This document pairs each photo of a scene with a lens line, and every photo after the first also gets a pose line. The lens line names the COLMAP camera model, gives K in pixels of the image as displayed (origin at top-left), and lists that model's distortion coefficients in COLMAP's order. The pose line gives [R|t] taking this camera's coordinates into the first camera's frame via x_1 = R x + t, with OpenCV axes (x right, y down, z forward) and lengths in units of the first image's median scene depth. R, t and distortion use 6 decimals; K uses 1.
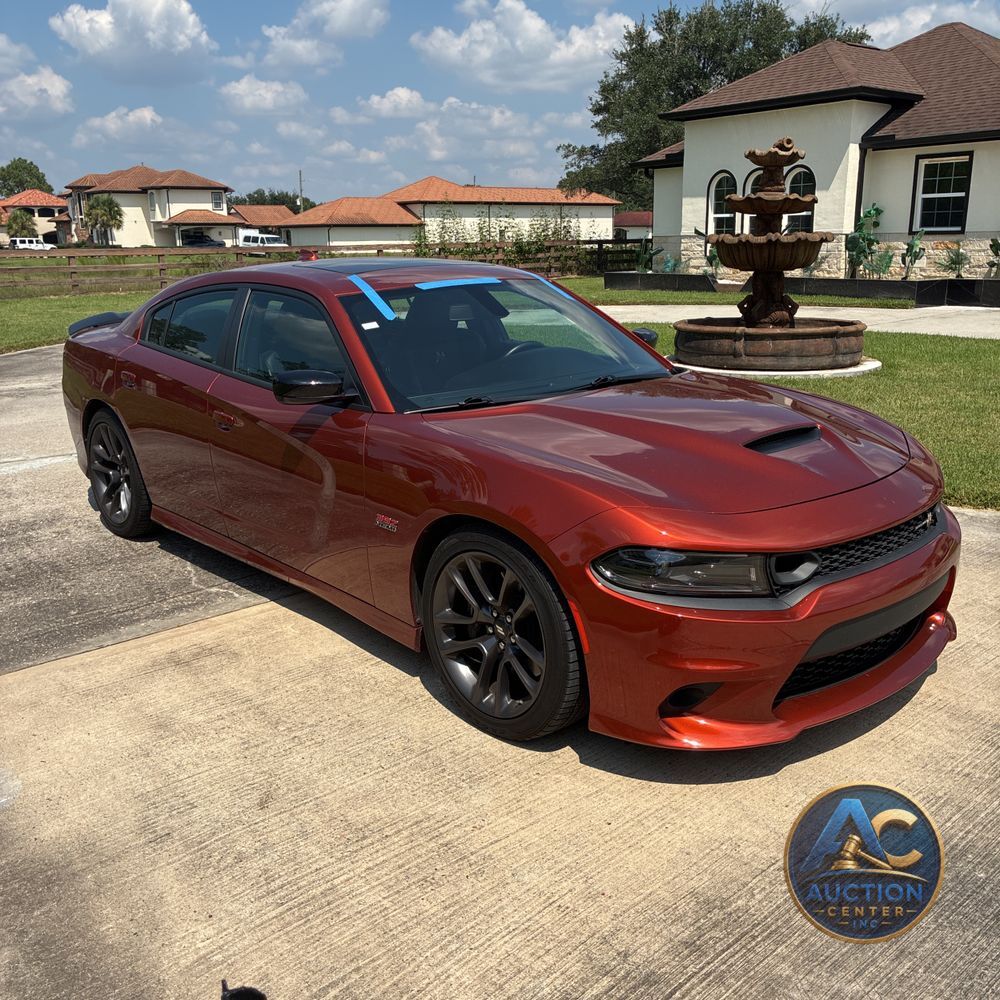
lens RADIAL K [[1018.3, 0, 494.1], [0, 1018.3, 508.4], [0, 0, 1]] dist [0.010242, 0.000000]
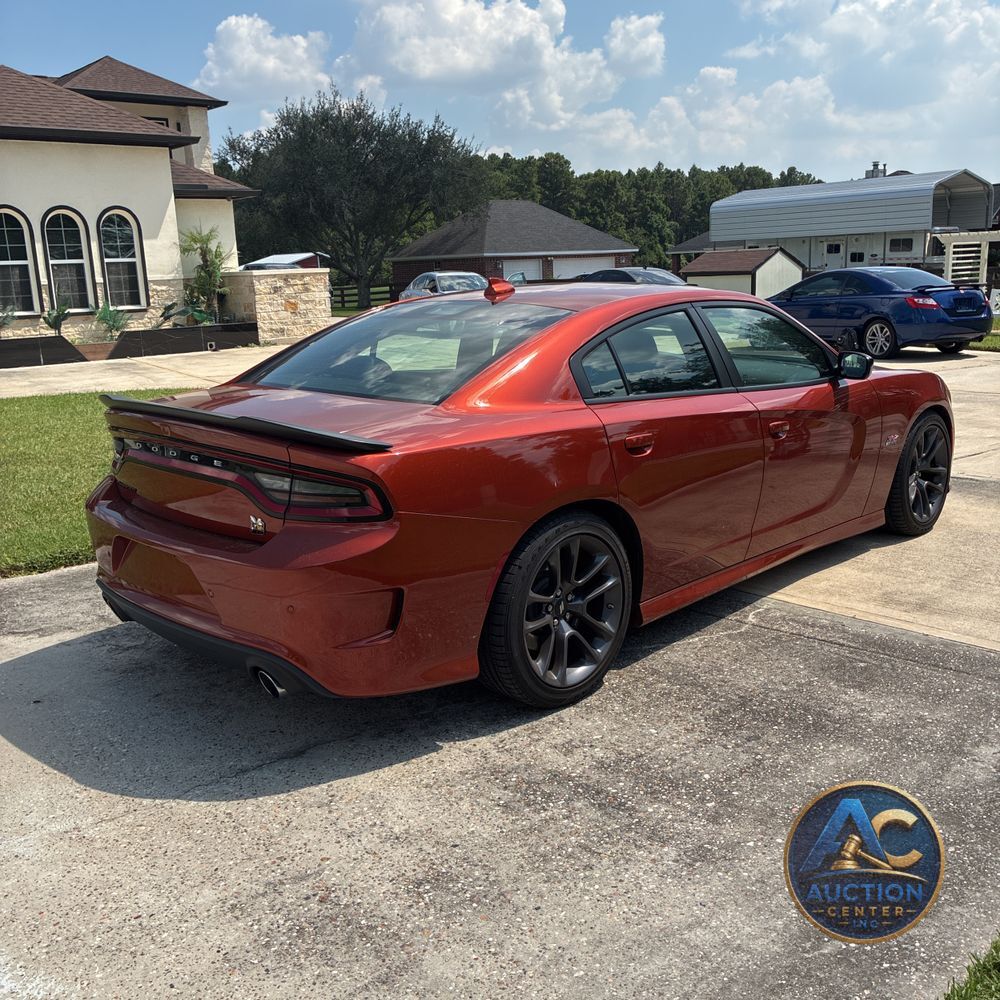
lens RADIAL K [[1018.3, 0, 497.1], [0, 1018.3, 498.3], [0, 0, 1]] dist [0.010242, 0.000000]
pose [[-0.069646, -0.204591, 0.976367, -0.264998], [0.293942, 0.931081, 0.216069, -0.068526], [-0.953282, 0.302044, -0.004708, 0.273035]]
